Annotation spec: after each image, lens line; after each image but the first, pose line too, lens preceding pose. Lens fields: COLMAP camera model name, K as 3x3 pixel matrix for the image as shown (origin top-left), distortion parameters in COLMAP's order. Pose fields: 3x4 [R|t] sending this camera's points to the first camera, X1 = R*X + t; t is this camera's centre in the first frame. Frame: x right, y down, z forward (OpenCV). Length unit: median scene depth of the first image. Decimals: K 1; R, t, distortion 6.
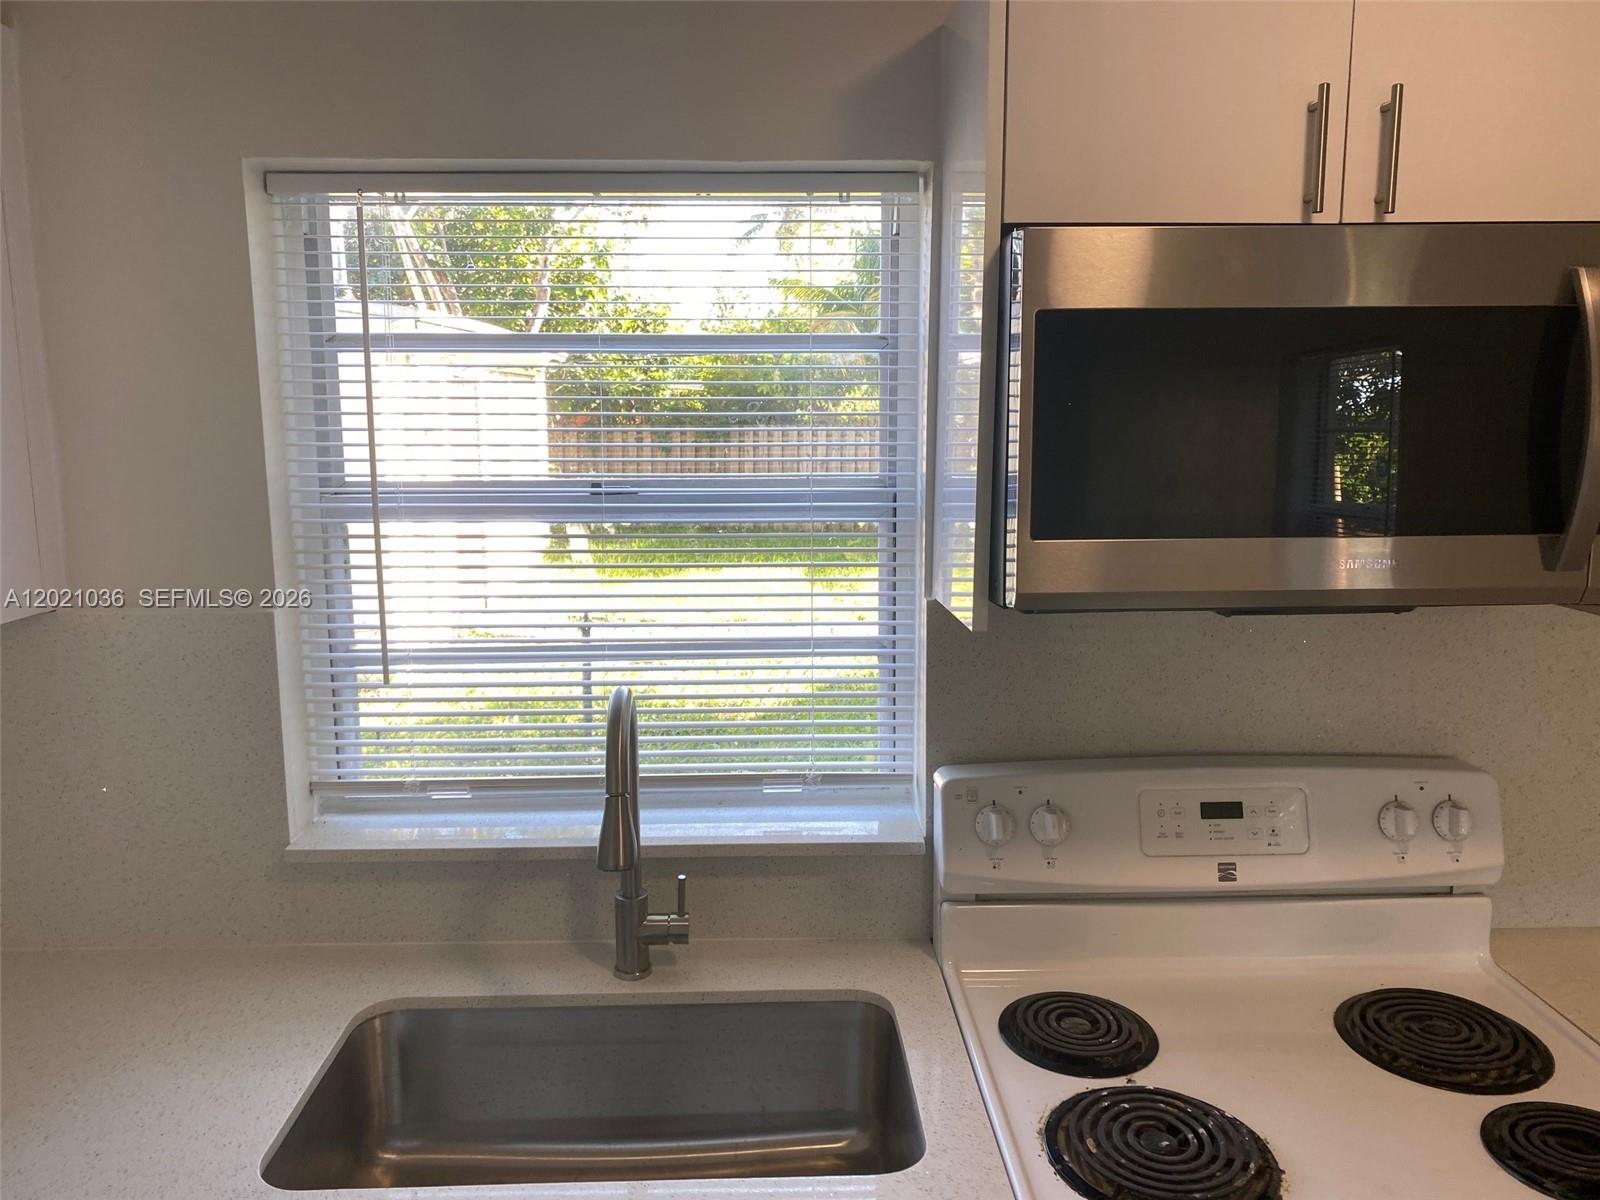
lens RADIAL K [[1230.4, 0, 799.3], [0, 1230.4, 591.2], [0, 0, 1]] dist [0.017508, -0.001479]
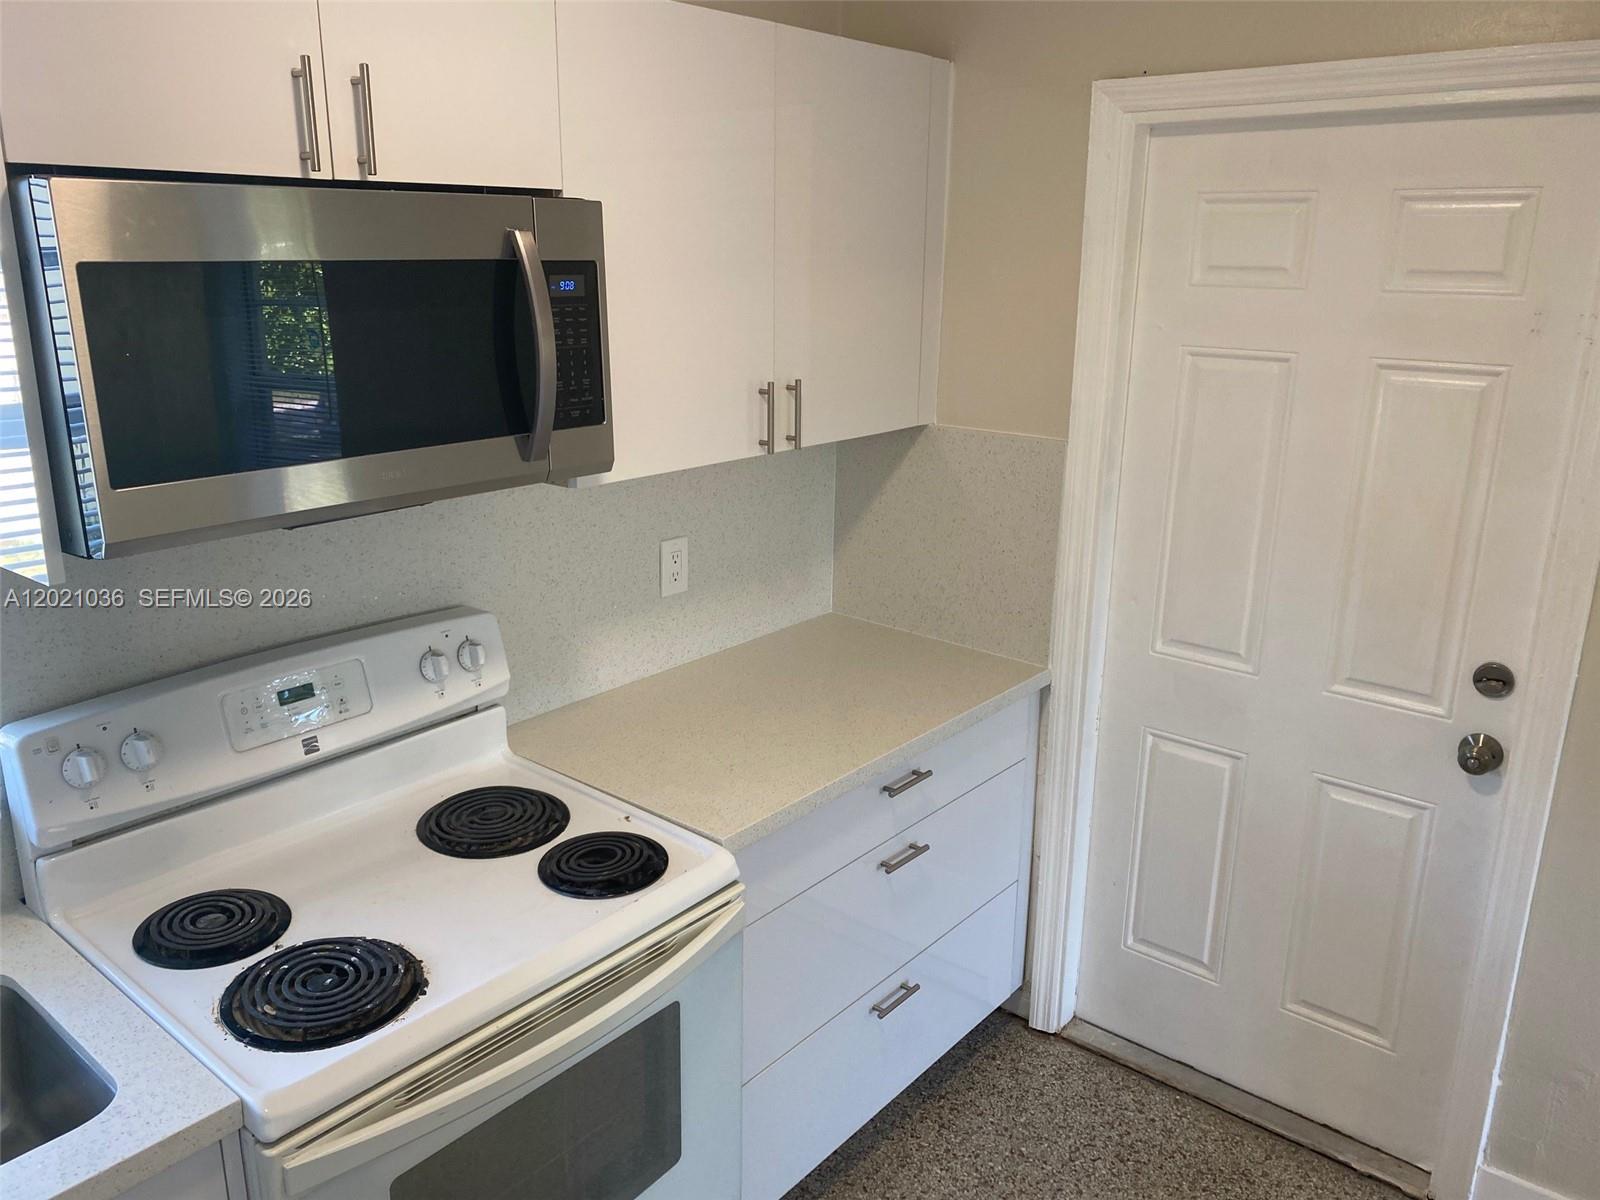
lens RADIAL K [[1230.4, 0, 799.3], [0, 1230.4, 591.2], [0, 0, 1]] dist [0.017508, -0.001479]
pose [[0.661673, -0.193720, 0.724335, -0.155572], [0.097568, 0.980079, 0.172990, -0.066357], [-0.743417, -0.043791, 0.667393, -0.091621]]
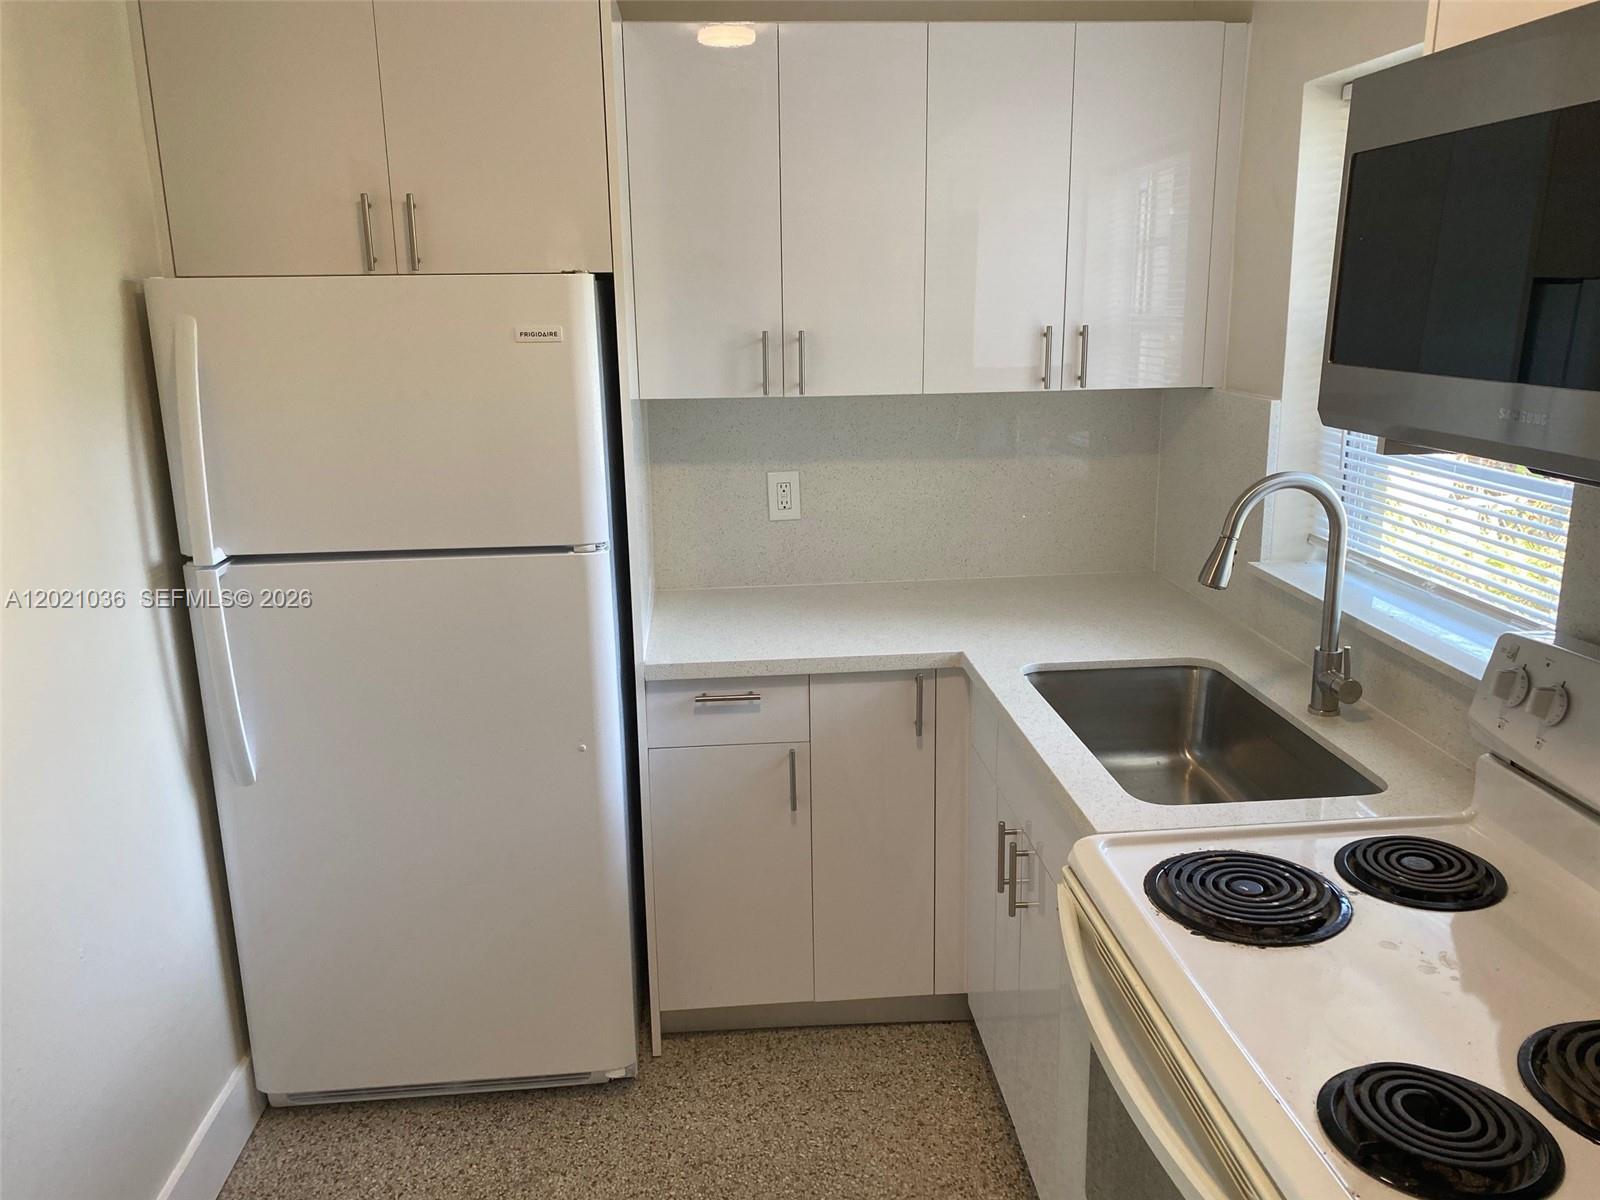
lens RADIAL K [[1225.8, 0, 767.4], [0, 1225.8, 596.7], [0, 0, 1]] dist [0.119242, -0.229605]
pose [[0.033845, 0.245514, -0.968802, 1.084956], [-0.132663, 0.961883, 0.239126, -0.034635], [0.990583, 0.120431, 0.065125, 0.351214]]
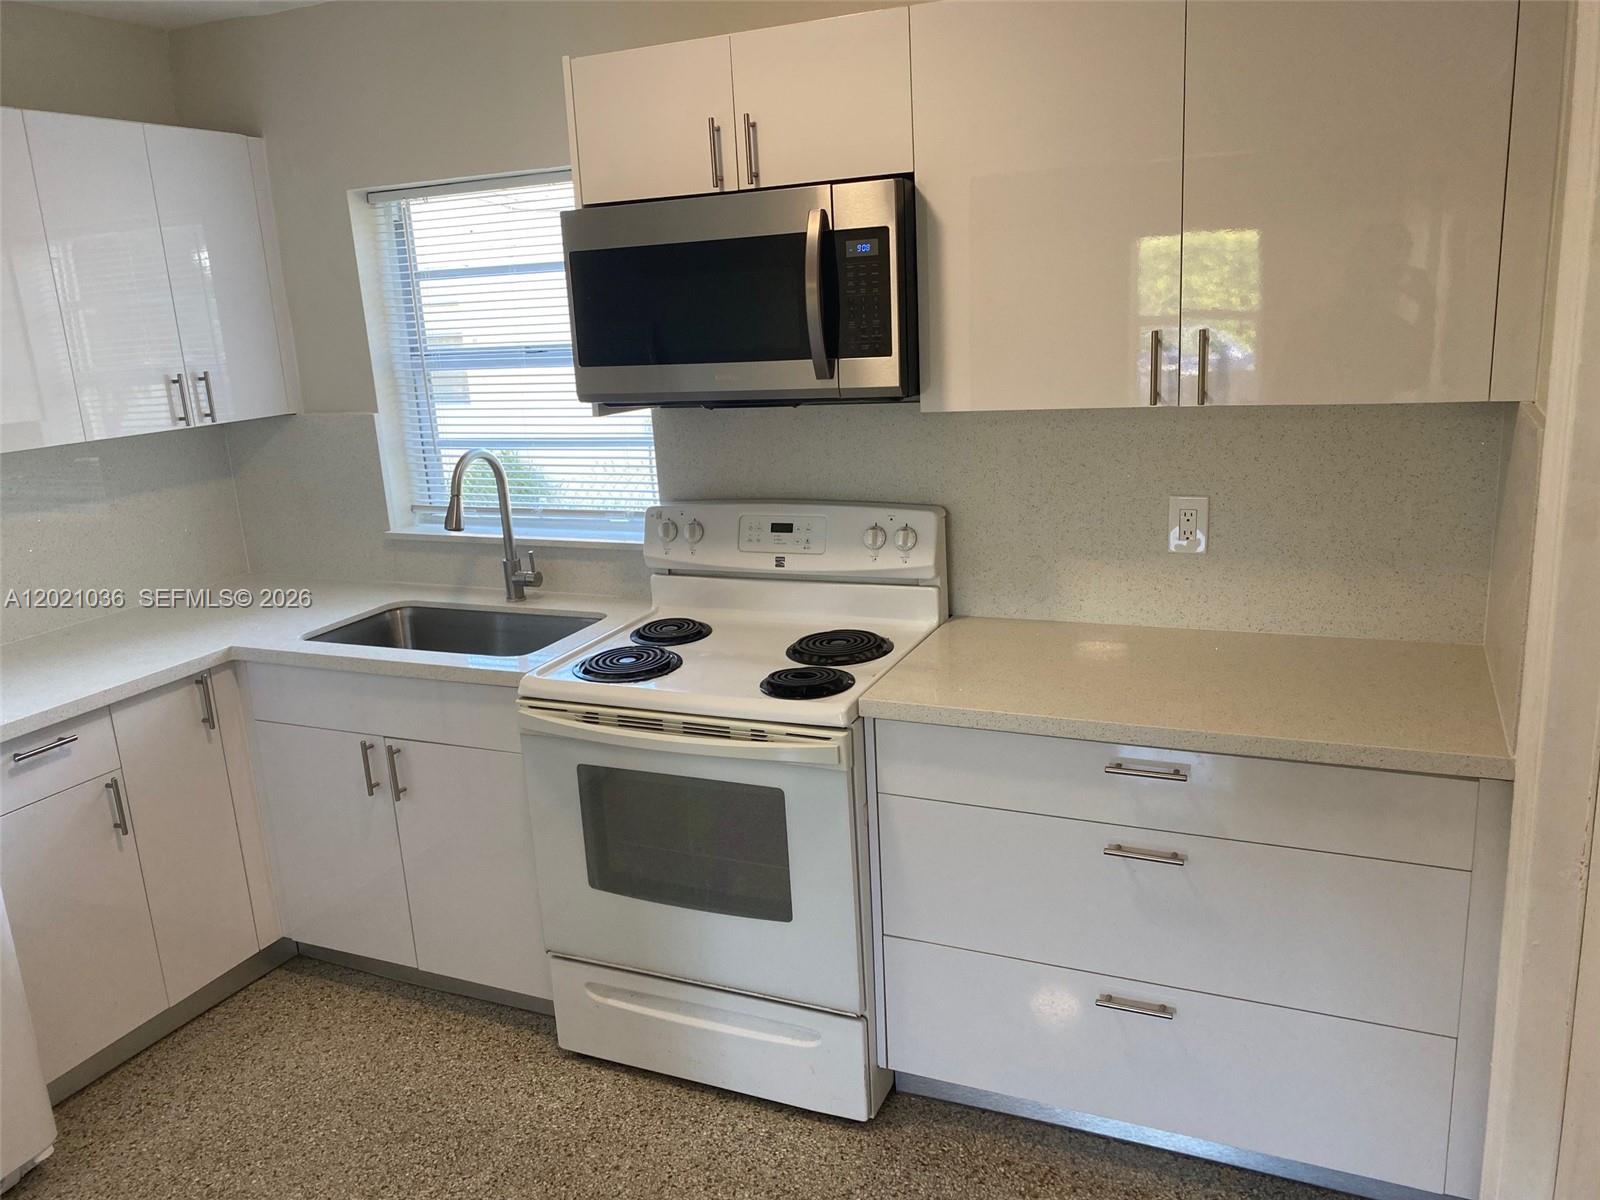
lens RADIAL K [[1225.8, 0, 767.4], [0, 1225.8, 596.7], [0, 0, 1]] dist [0.119242, -0.229605]
pose [[0.888837, 0.061606, -0.454064, 1.146032], [-0.014896, 0.994282, 0.105742, 0.093292], [0.457982, -0.087223, 0.884672, -0.569423]]
